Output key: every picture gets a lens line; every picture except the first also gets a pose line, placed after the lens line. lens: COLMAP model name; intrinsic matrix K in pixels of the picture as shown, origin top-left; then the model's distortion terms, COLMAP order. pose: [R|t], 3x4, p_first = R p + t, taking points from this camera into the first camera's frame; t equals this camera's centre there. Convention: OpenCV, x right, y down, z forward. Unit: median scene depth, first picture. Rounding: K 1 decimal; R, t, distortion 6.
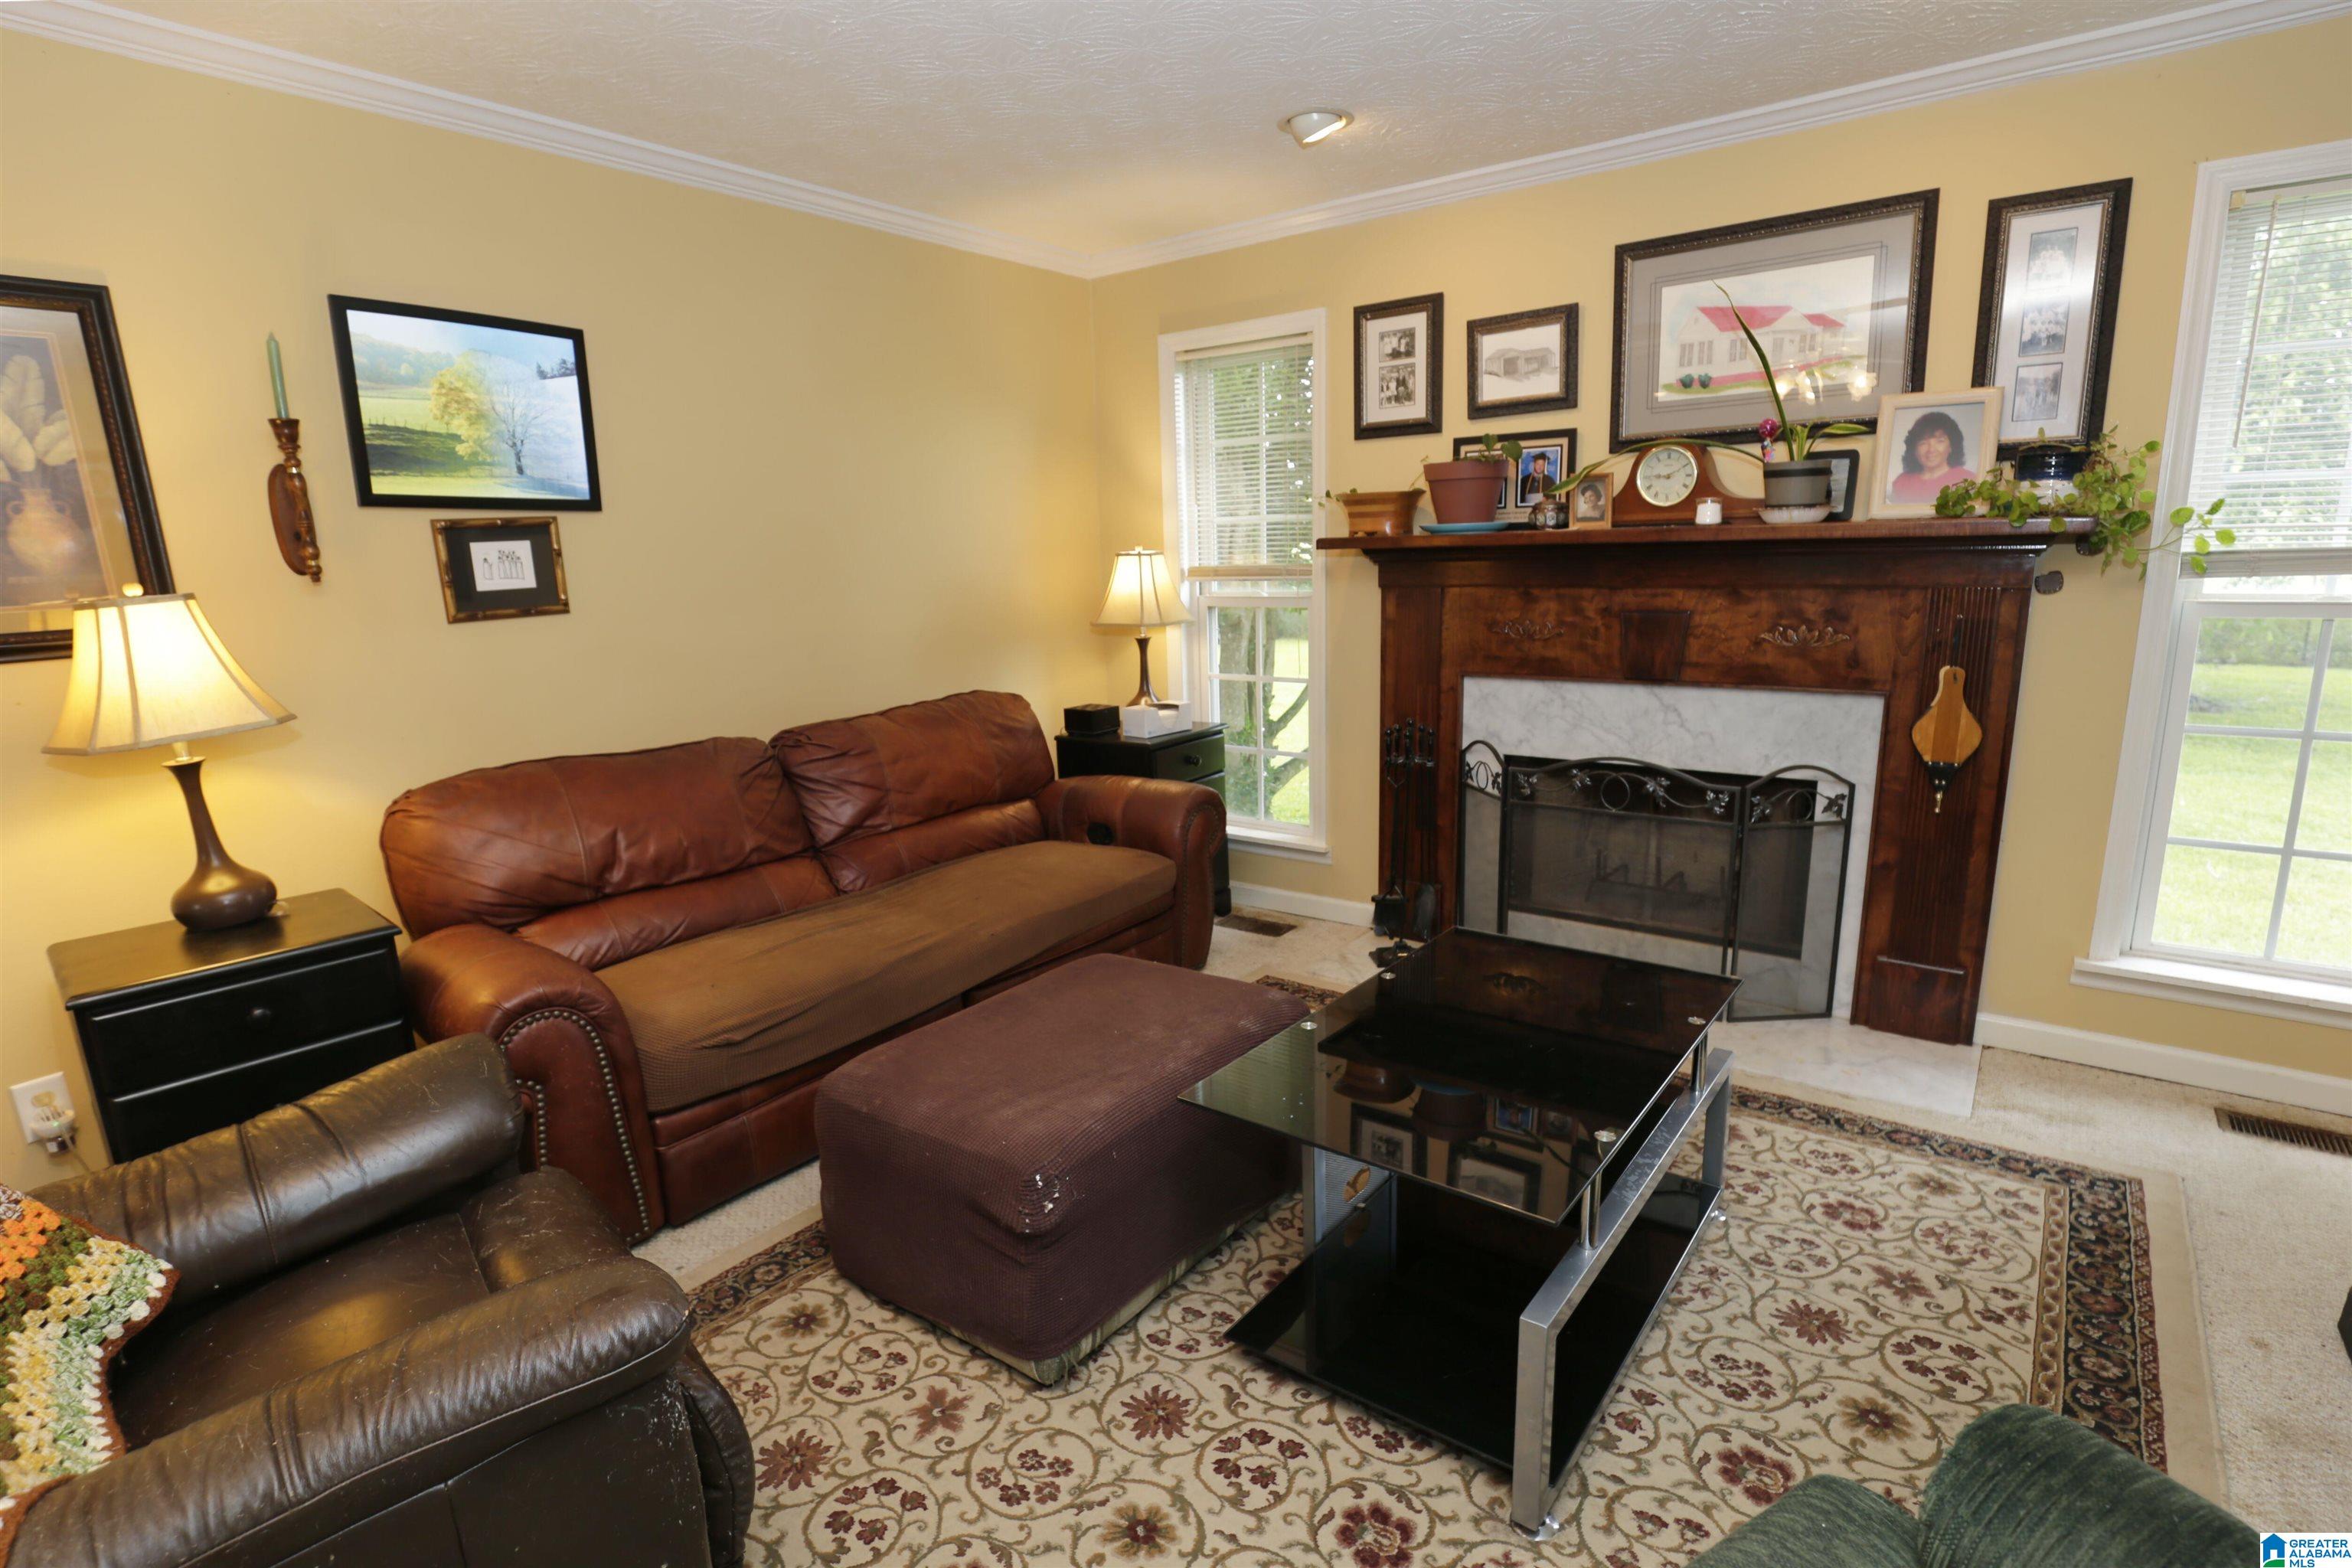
lens RADIAL K [[1132.6, 0, 1176.0], [0, 1132.6, 784.0], [0, 0, 1]] dist [-0.010773, 0.000414]
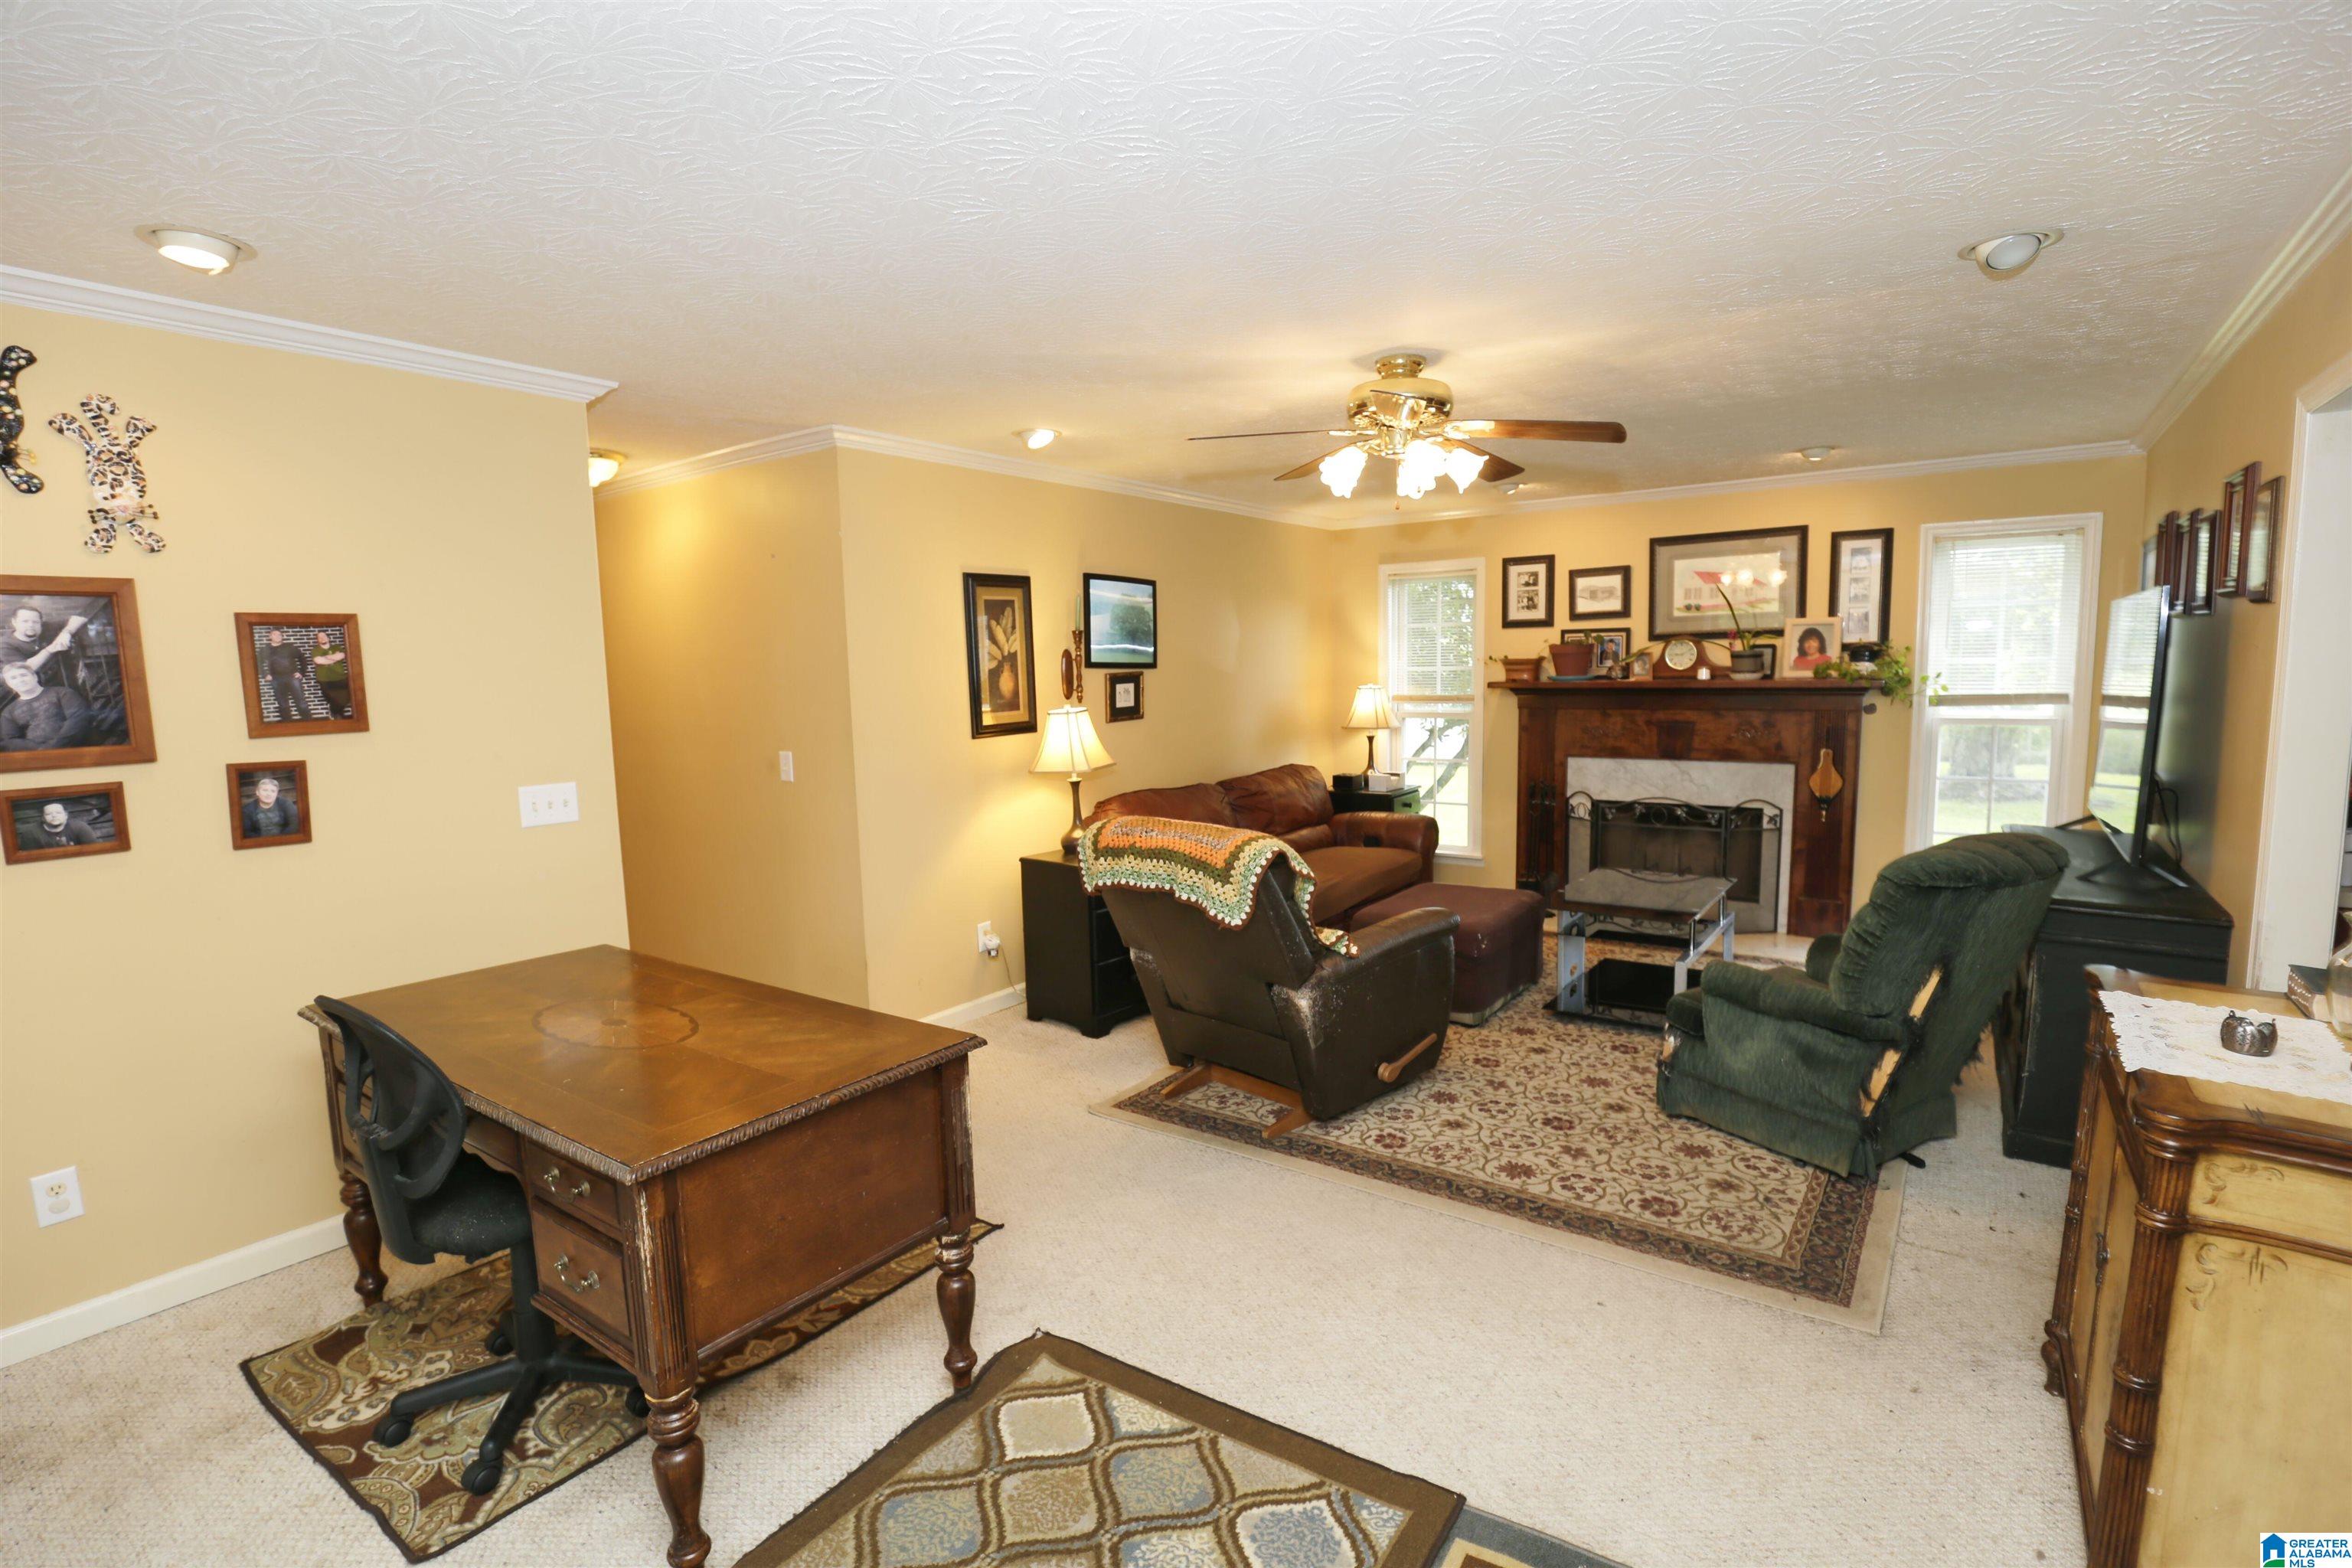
lens RADIAL K [[1081.7, 0, 1176.0], [0, 1081.7, 784.0], [0, 0, 1]] dist [0.001070, 0.000030]
pose [[0.999578, 0.005254, 0.028563, -0.493177], [-0.002504, 0.995431, -0.095451, 0.134415], [-0.028934, 0.095339, 0.995024, -0.823809]]
